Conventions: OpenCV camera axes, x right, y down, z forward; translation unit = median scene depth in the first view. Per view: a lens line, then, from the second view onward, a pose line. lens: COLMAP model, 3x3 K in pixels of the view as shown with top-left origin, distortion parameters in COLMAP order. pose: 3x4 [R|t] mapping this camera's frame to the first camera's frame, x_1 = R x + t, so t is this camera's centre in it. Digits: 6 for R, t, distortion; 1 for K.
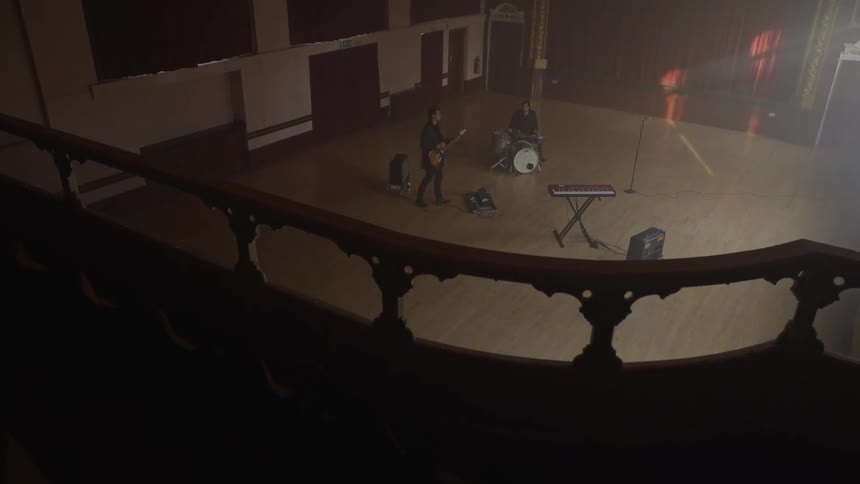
lens RADIAL K [[649.3, 0, 427.8], [0, 649.3, 261.9], [0, 0, 1]] dist [-0.105580, 0.080359]
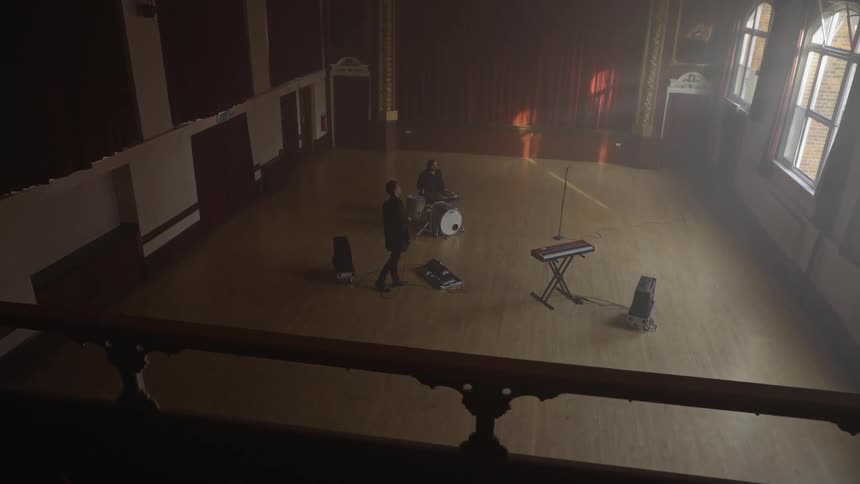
lens RADIAL K [[649.3, 0, 427.8], [0, 649.3, 261.9], [0, 0, 1]] dist [-0.105580, 0.080359]
pose [[0.916199, -0.163478, 0.365861, -0.206818], [0.182163, 0.983123, -0.016888, -0.073665], [-0.356926, 0.082119, 0.930516, 0.092581]]
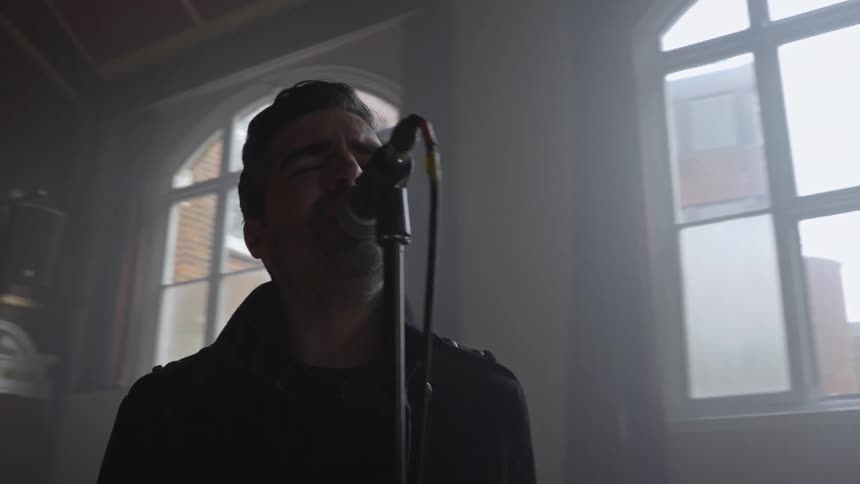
lens RADIAL K [[886.5, 0, 429.3], [0, 886.5, 241.5], [0, 0, 1]] dist [0.010681, 0.006688]
pose [[-0.039970, 0.274808, 0.960668, 0.186576], [0.465524, 0.855838, -0.225451, -0.153511], [-0.884132, 0.438203, -0.162138, 0.759347]]
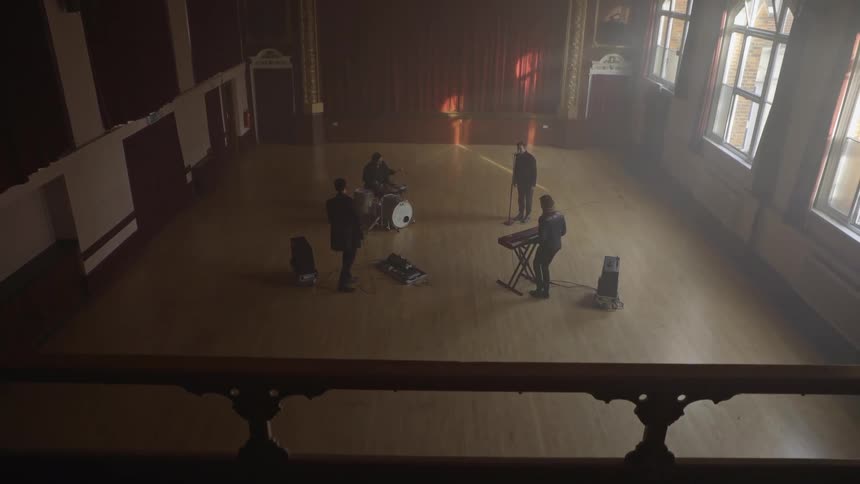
lens RADIAL K [[649.3, 0, 427.8], [0, 649.3, 261.9], [0, 0, 1]] dist [-0.105580, 0.080359]
pose [[0.836922, -0.236465, 0.493606, -0.257869], [0.252124, 0.967033, 0.035779, -0.095098], [-0.485794, 0.094506, 0.868949, 0.127823]]
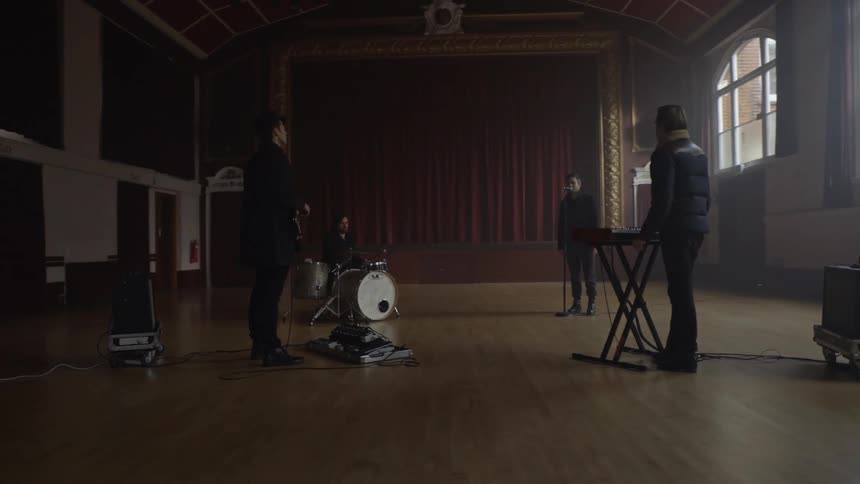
lens RADIAL K [[598.1, 0, 427.7], [0, 598.1, 239.5], [0, 0, 1]] dist [-0.059316, 0.004643]
pose [[0.847244, -0.022772, 0.530716, -0.063807], [0.269330, 0.879558, -0.392223, 0.008385], [-0.457864, 0.475246, 0.751333, 0.487268]]
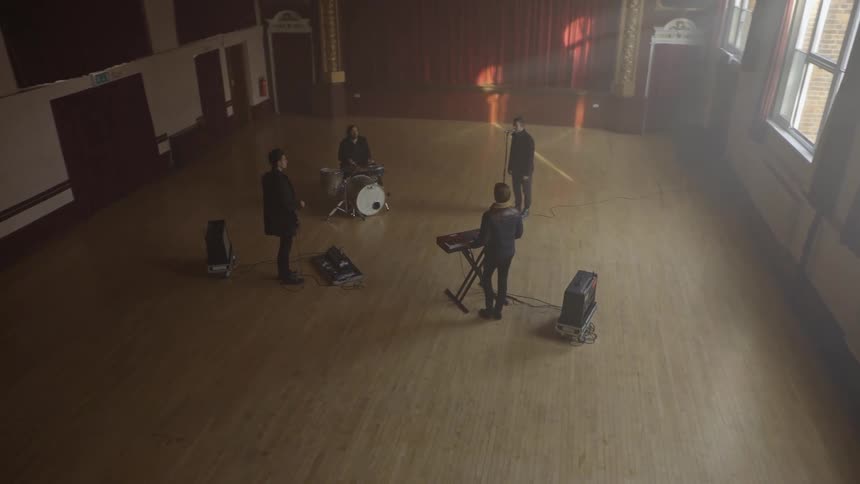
lens RADIAL K [[649.3, 0, 427.8], [0, 649.3, 261.9], [0, 0, 1]] dist [-0.105580, 0.080359]
pose [[0.925950, -0.185146, 0.329148, -0.052429], [0.188853, 0.981781, 0.020976, -0.070417], [-0.327035, 0.042737, 0.944045, 0.181389]]
